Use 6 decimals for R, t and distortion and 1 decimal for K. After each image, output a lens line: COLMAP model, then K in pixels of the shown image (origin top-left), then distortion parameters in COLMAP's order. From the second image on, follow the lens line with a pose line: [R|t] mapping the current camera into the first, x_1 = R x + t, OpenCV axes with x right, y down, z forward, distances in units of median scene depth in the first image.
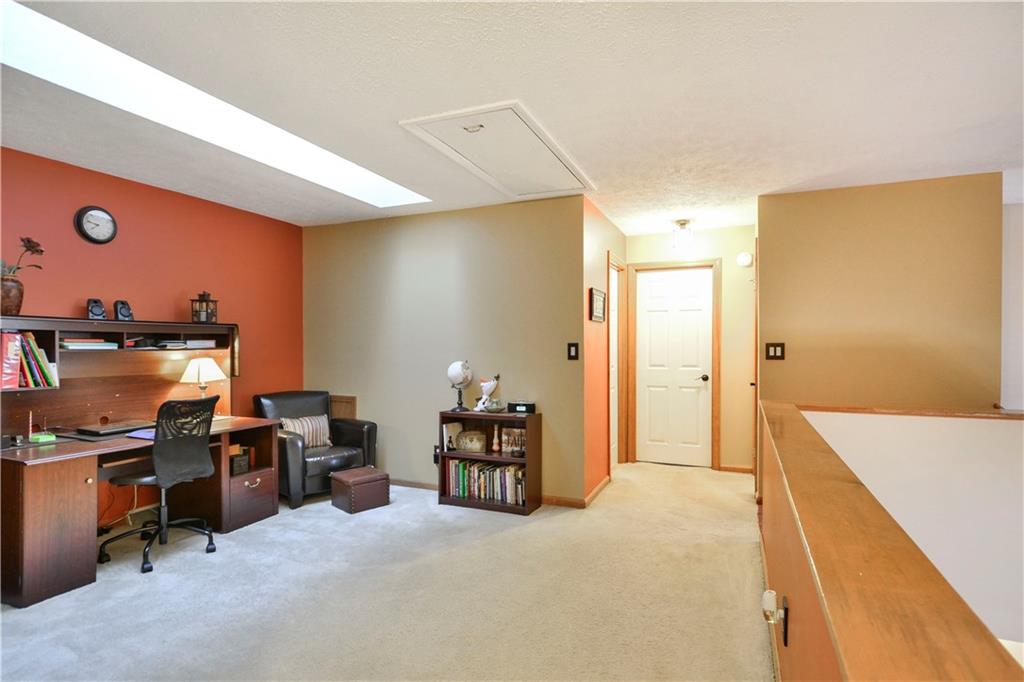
lens RADIAL K [[508.2, 0, 512.7], [0, 508.2, 343.4], [0, 0, 1]] dist [0.000916, -0.002346]
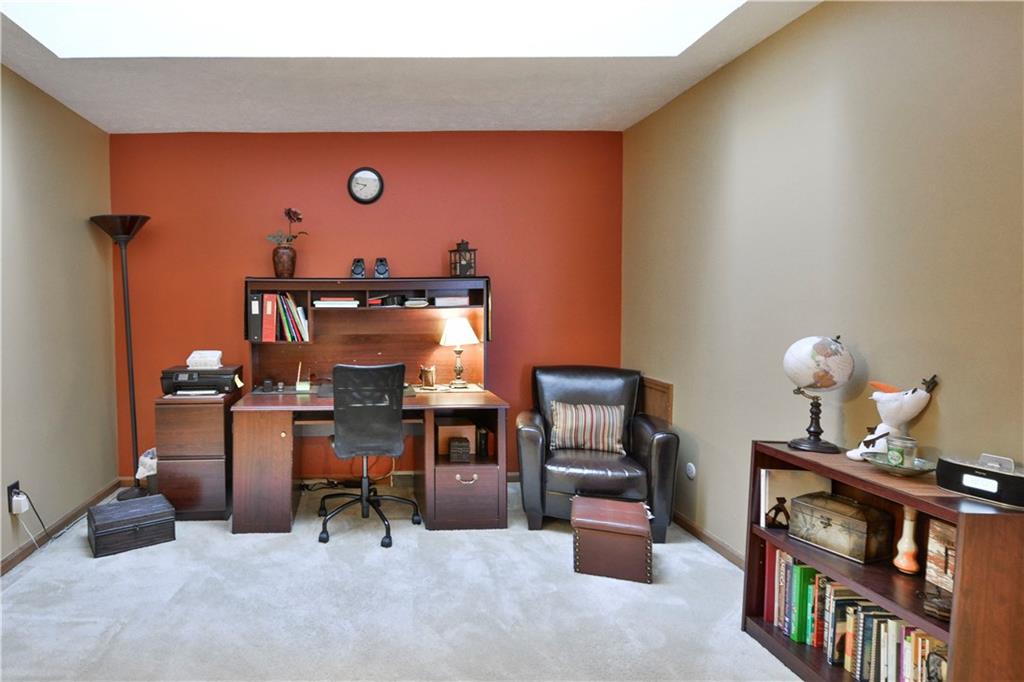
lens RADIAL K [[544.9, 0, 508.0], [0, 544.9, 319.5], [0, 0, 1]] dist [-0.000599, -0.002990]
pose [[0.419271, 0.025437, -0.907505, 0.252050], [0.010403, 0.999407, 0.032819, 0.002343], [0.907802, -0.023201, 0.418757, 0.661991]]
